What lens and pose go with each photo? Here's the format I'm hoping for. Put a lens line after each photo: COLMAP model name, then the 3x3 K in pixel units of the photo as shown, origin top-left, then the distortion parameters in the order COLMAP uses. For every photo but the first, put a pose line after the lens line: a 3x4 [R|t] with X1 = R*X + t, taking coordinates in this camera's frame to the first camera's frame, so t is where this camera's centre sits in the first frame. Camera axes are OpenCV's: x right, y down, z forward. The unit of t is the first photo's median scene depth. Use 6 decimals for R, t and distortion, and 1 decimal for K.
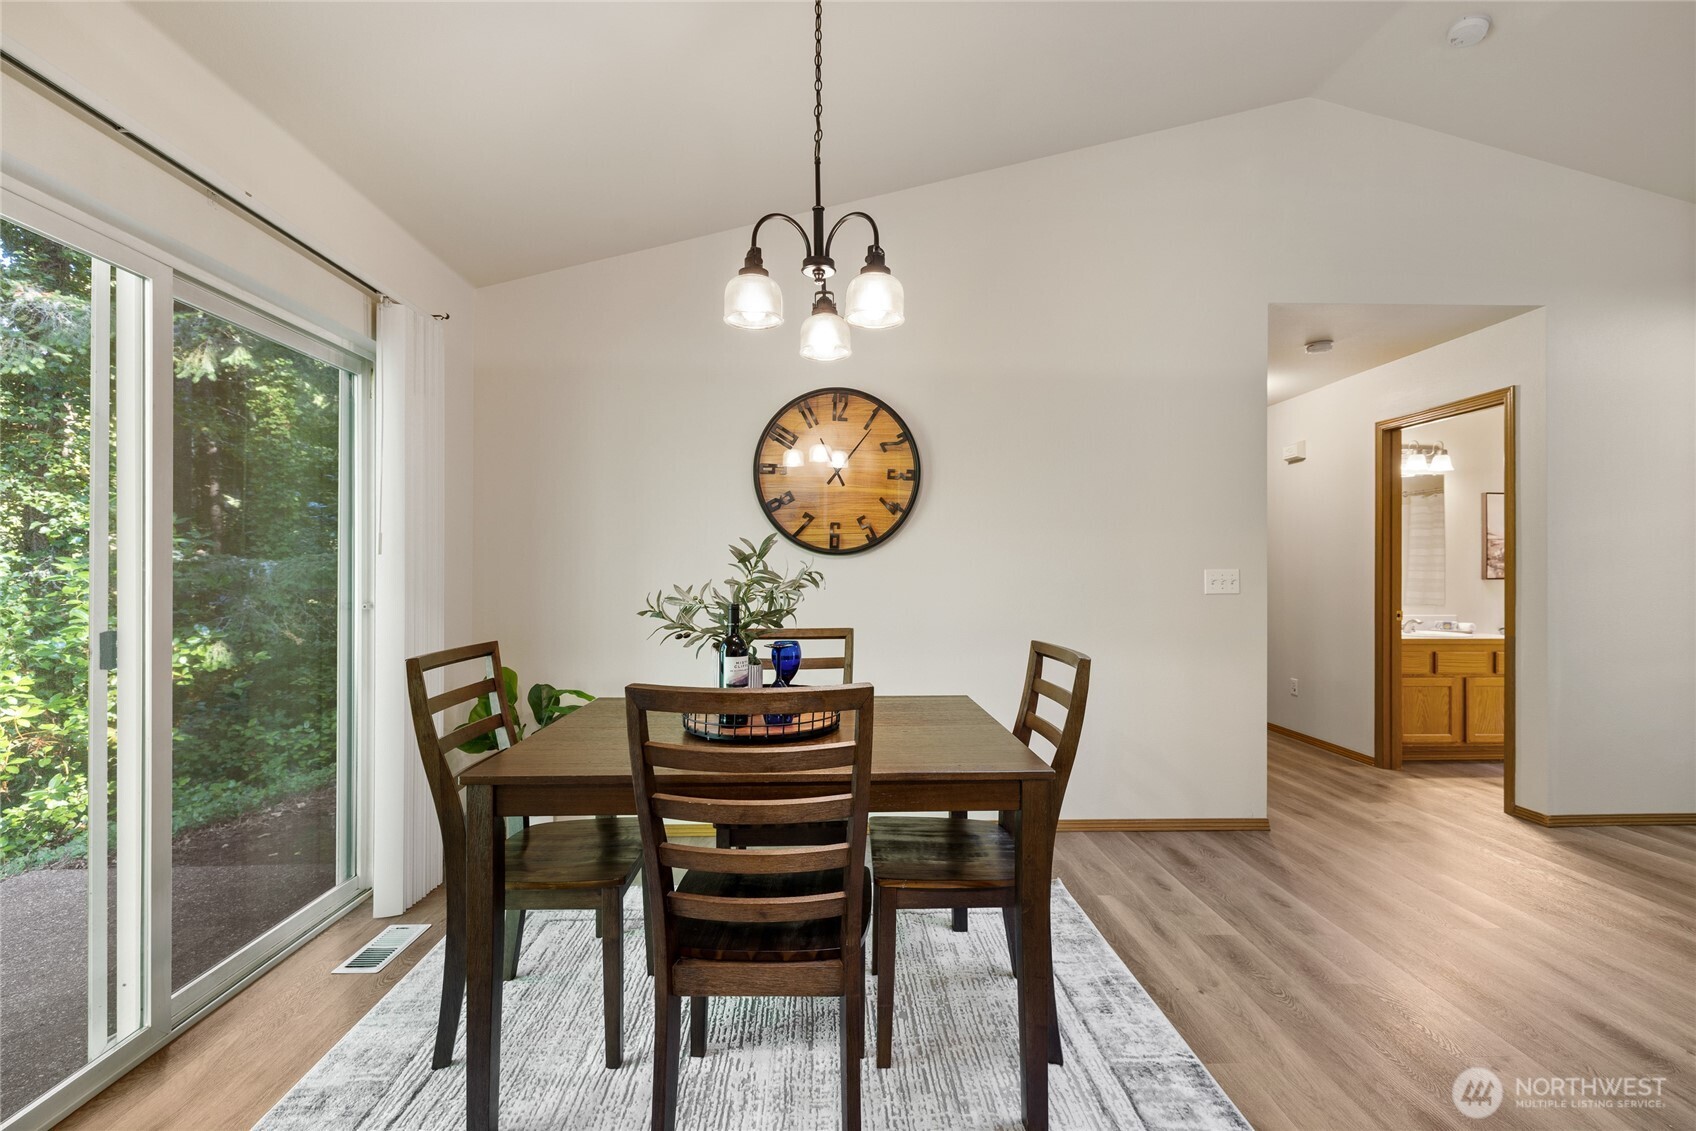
lens RADIAL K [[711.5, 0, 845.2], [0, 711.5, 574.6], [0, 0, 1]] dist [-0.000122, 0.000205]
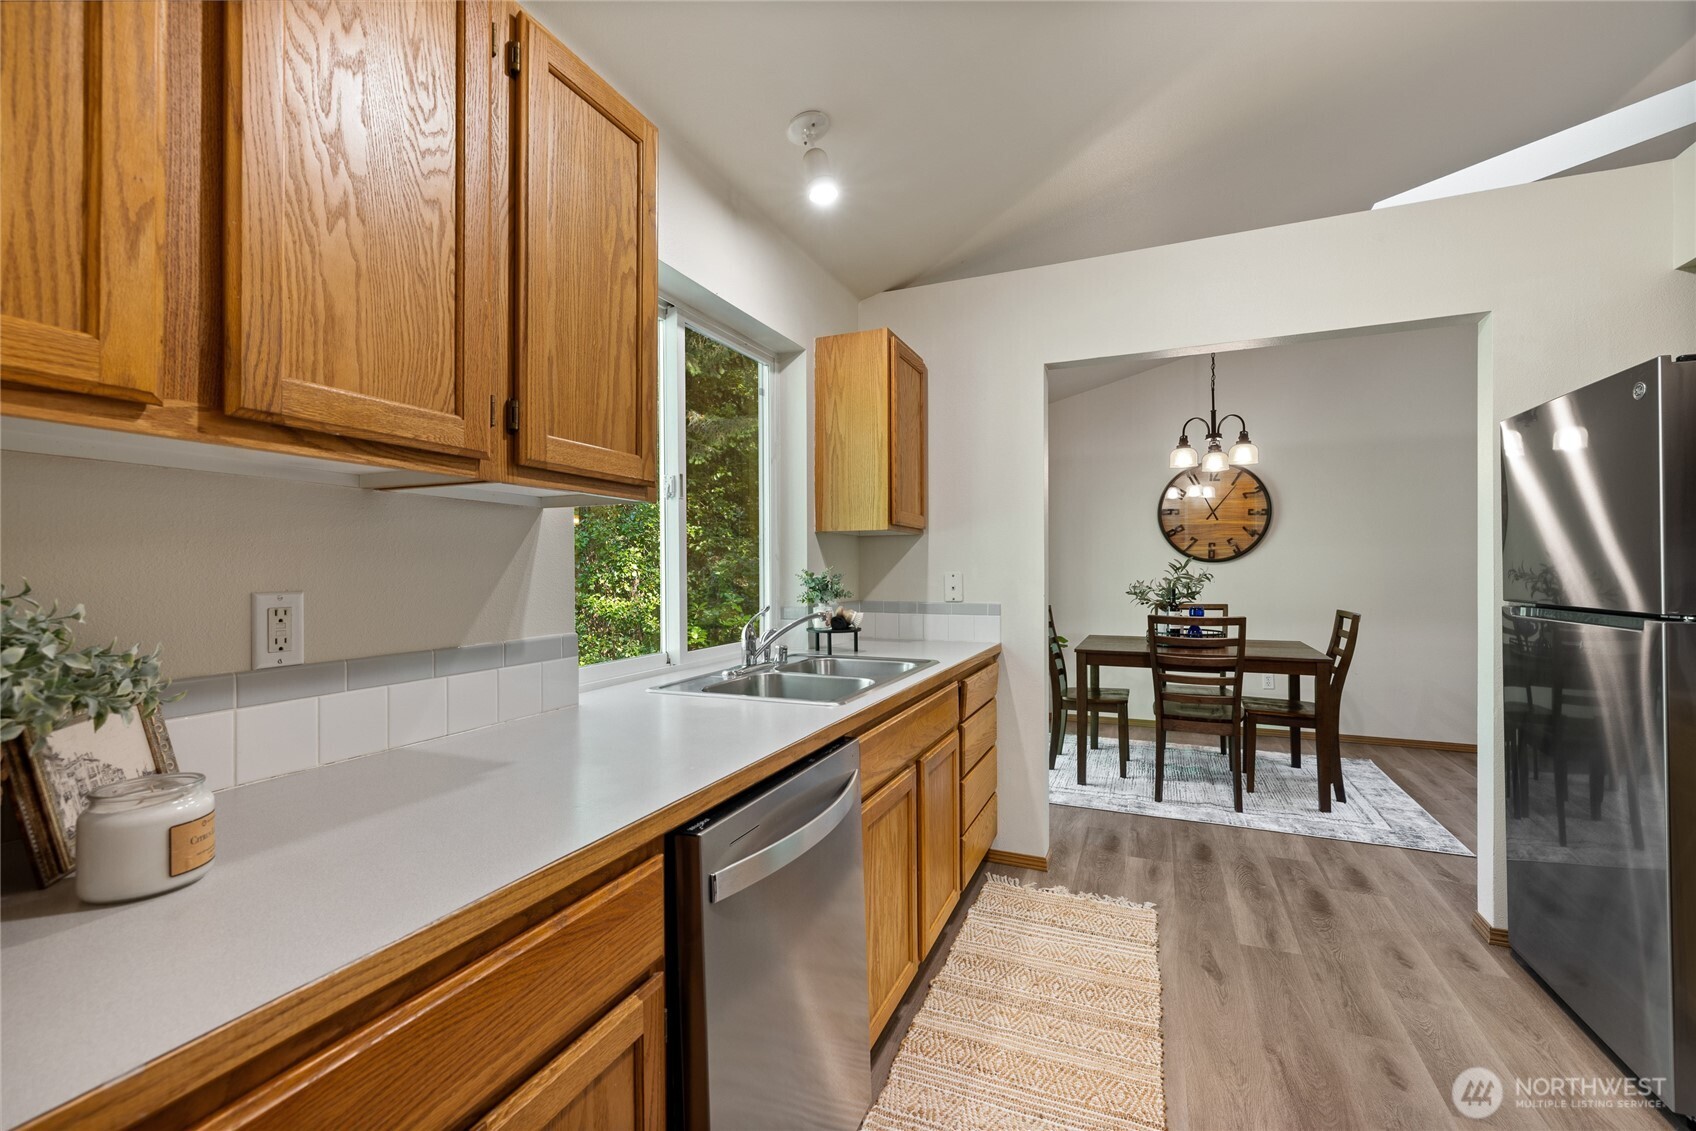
lens RADIAL K [[711.5, 0, 844.8], [0, 711.5, 564.5], [0, 0, 1]] dist [-0.000122, 0.000205]
pose [[0.900202, -0.006462, -0.435424, -0.088420], [0.003253, 0.999962, -0.008114, -0.016788], [0.435460, 0.005888, 0.900189, -1.211078]]
